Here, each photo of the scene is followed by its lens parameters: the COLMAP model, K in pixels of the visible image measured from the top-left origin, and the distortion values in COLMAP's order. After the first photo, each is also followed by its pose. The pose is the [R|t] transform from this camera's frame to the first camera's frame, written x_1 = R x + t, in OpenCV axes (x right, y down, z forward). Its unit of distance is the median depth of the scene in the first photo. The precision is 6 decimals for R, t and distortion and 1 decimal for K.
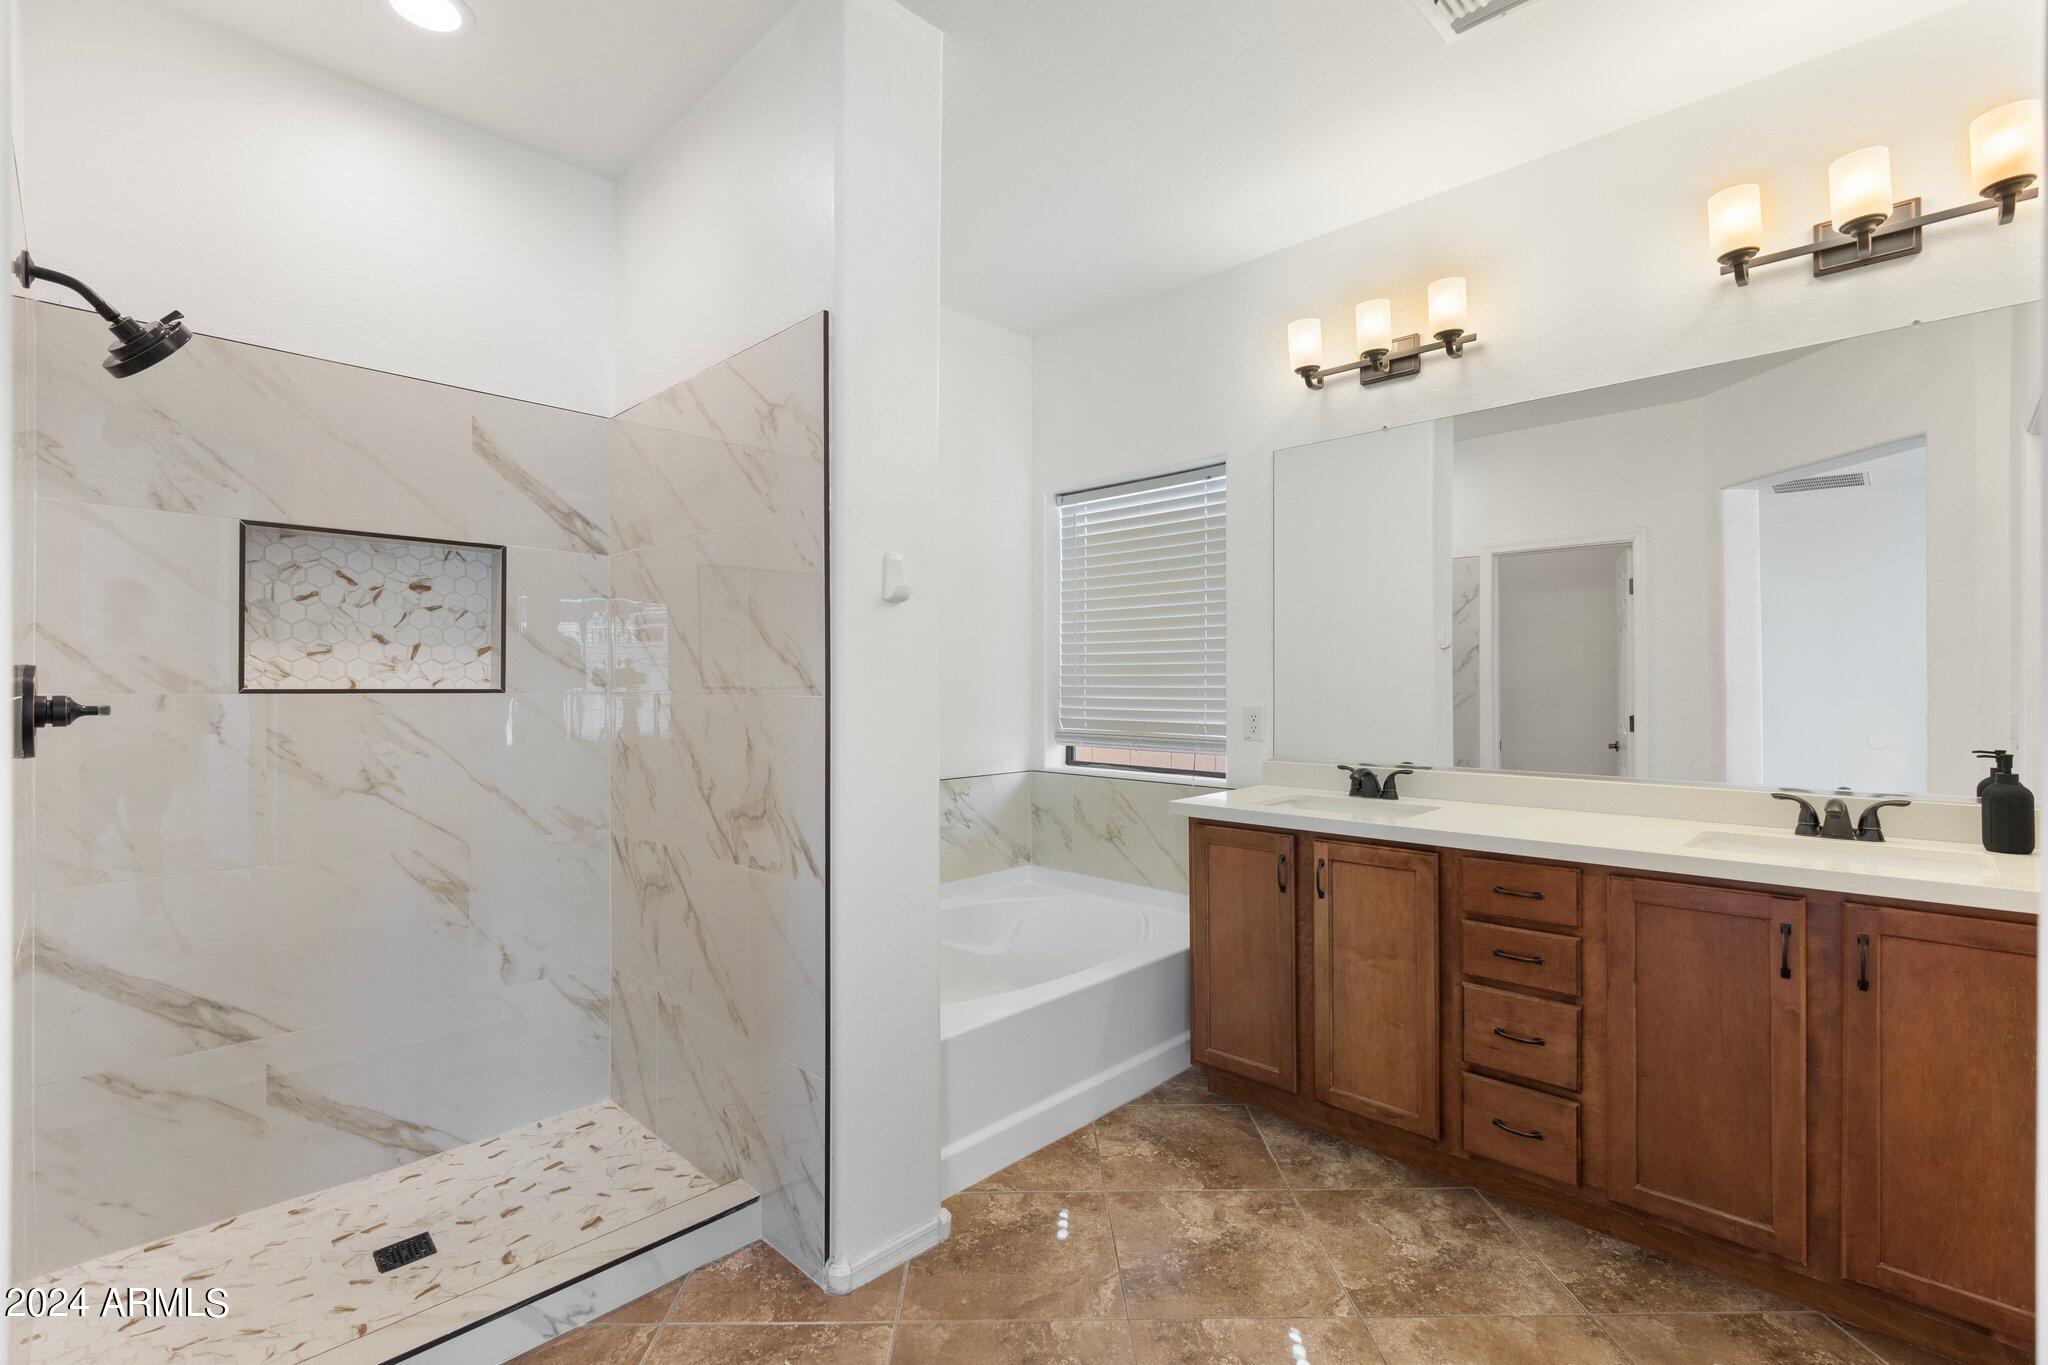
lens RADIAL K [[923.0, 0, 1026.0], [0, 923.0, 679.7], [0, 0, 1]] dist [-0.010791, 0.004878]
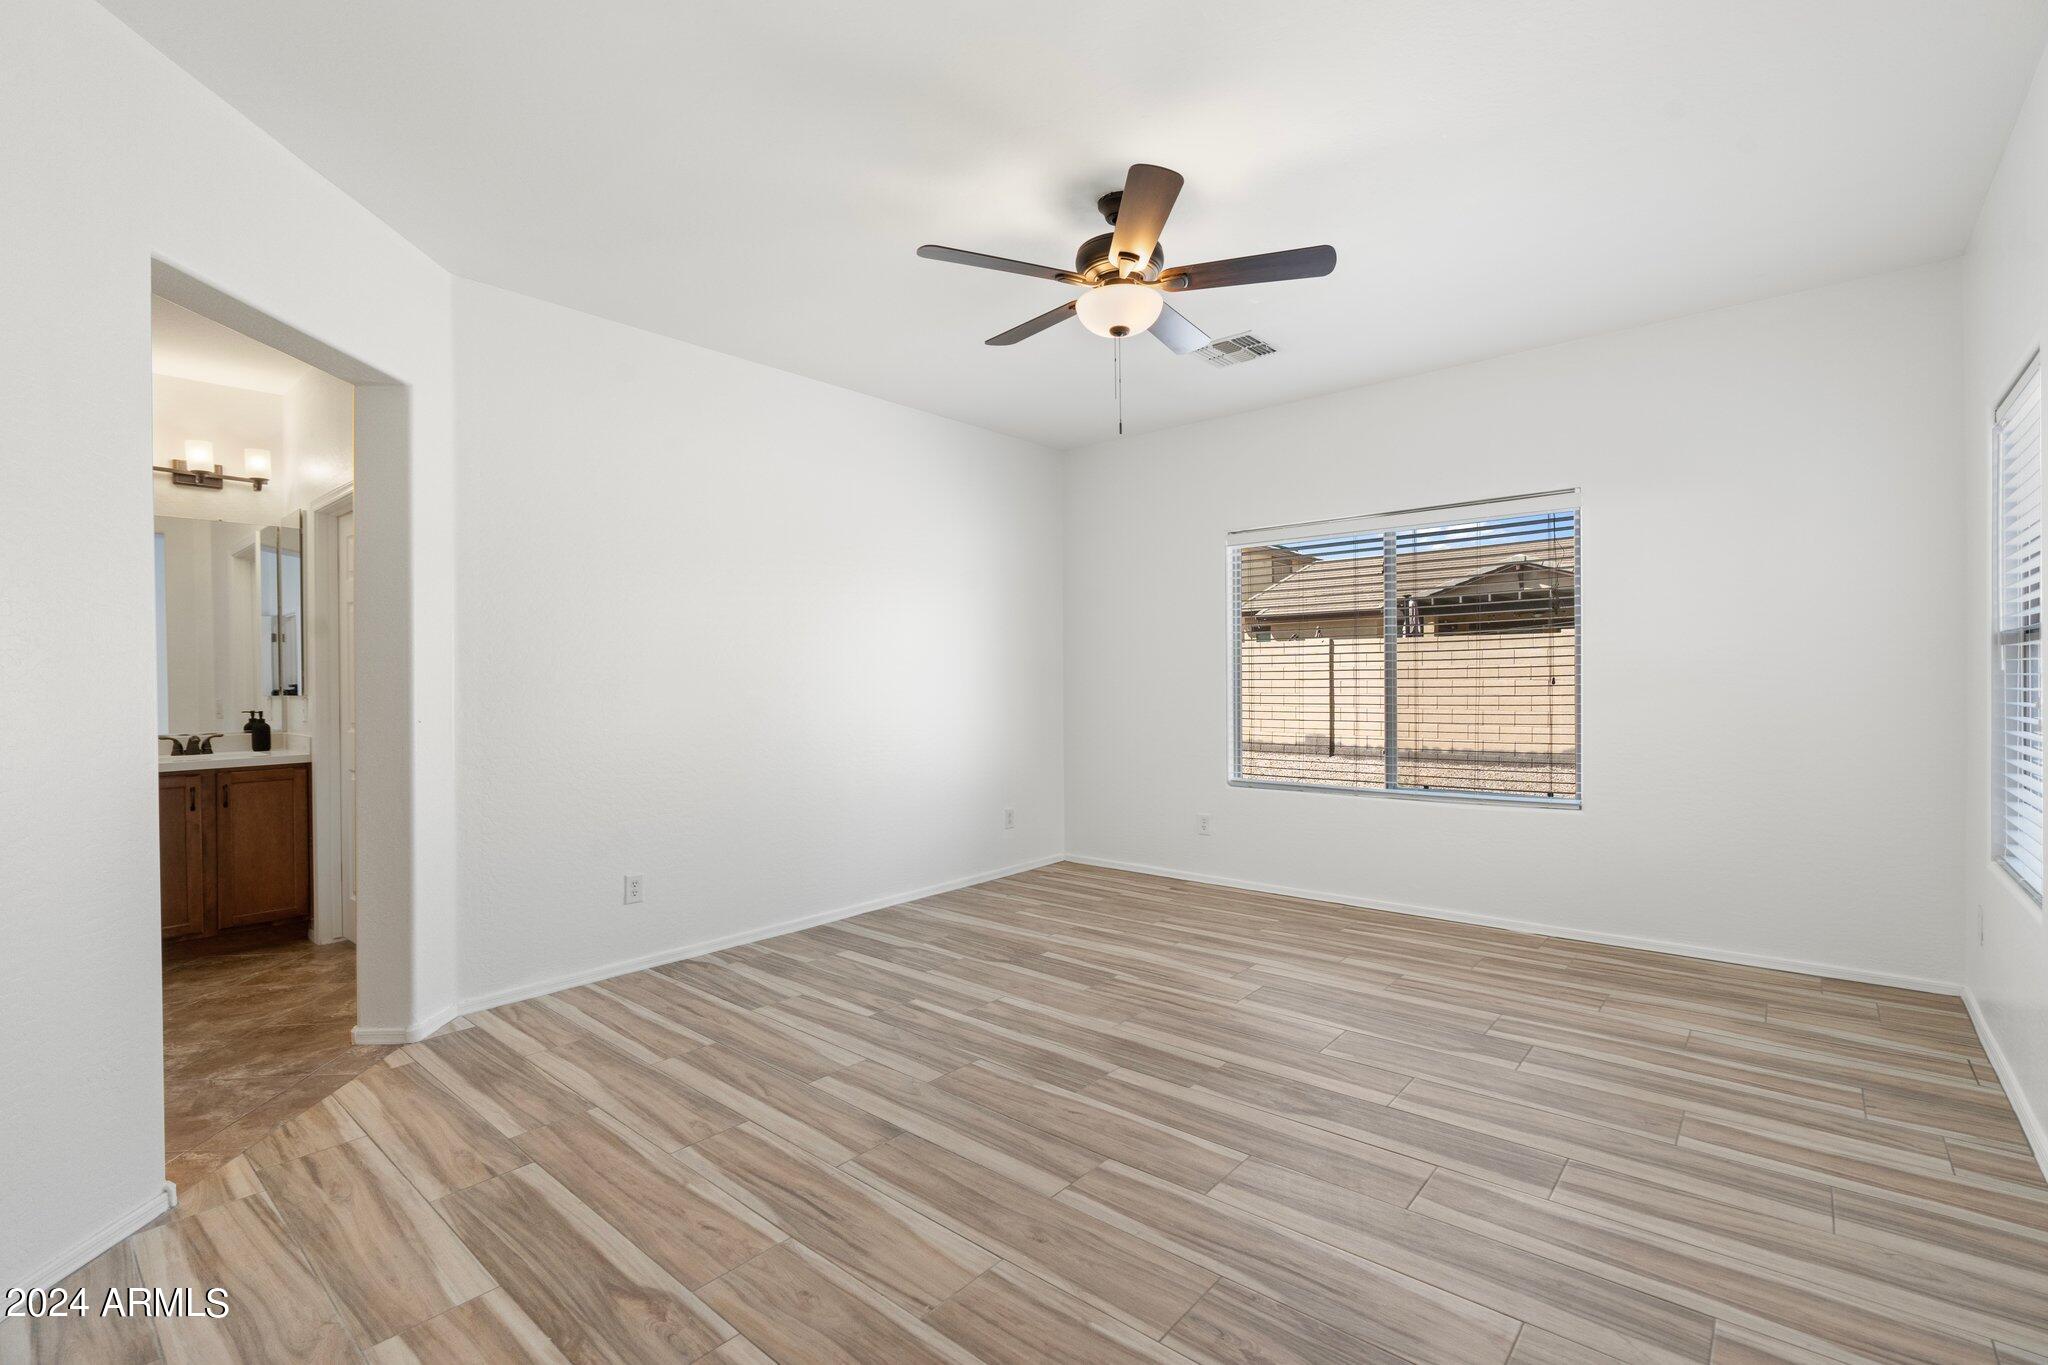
lens RADIAL K [[923.0, 0, 1014.2], [0, 923.0, 684.0], [0, 0, 1]] dist [-0.010791, 0.004878]
pose [[-0.060777, -0.005508, 0.998136, -1.301138], [0.002705, 0.999980, 0.005683, 0.000128], [-0.998148, 0.003045, -0.060761, -0.748581]]
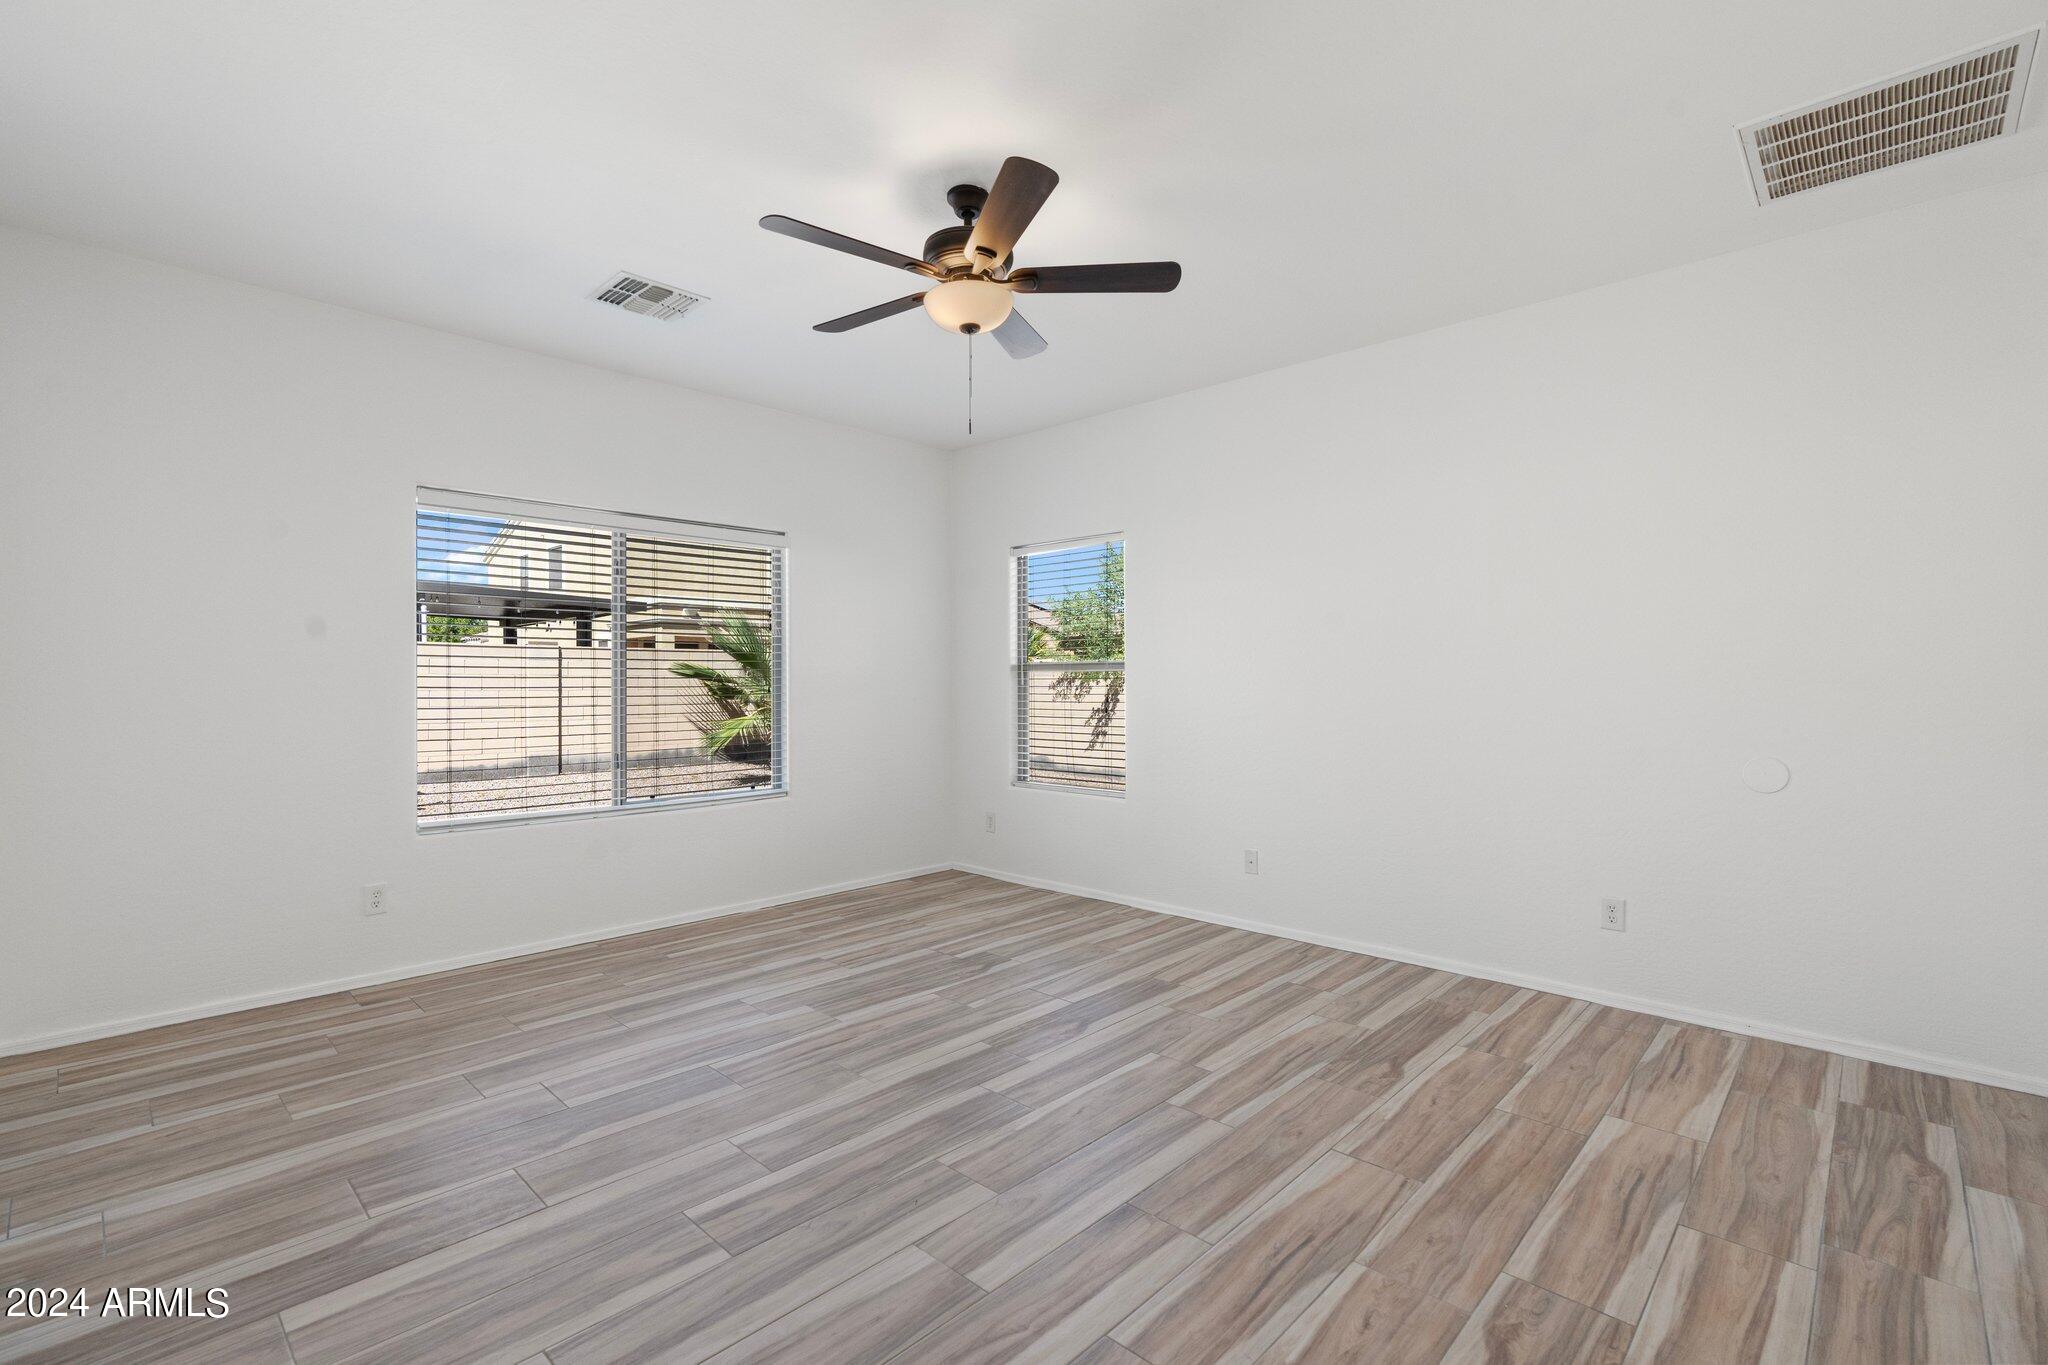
lens RADIAL K [[923.0, 0, 1024.2], [0, 923.0, 674.0], [0, 0, 1]] dist [-0.010791, 0.004878]
pose [[-0.999737, -0.000568, -0.022935, -0.002200], [-0.000171, 0.999850, -0.017293, 0.006938], [0.022942, -0.017285, -0.999587, 0.335903]]
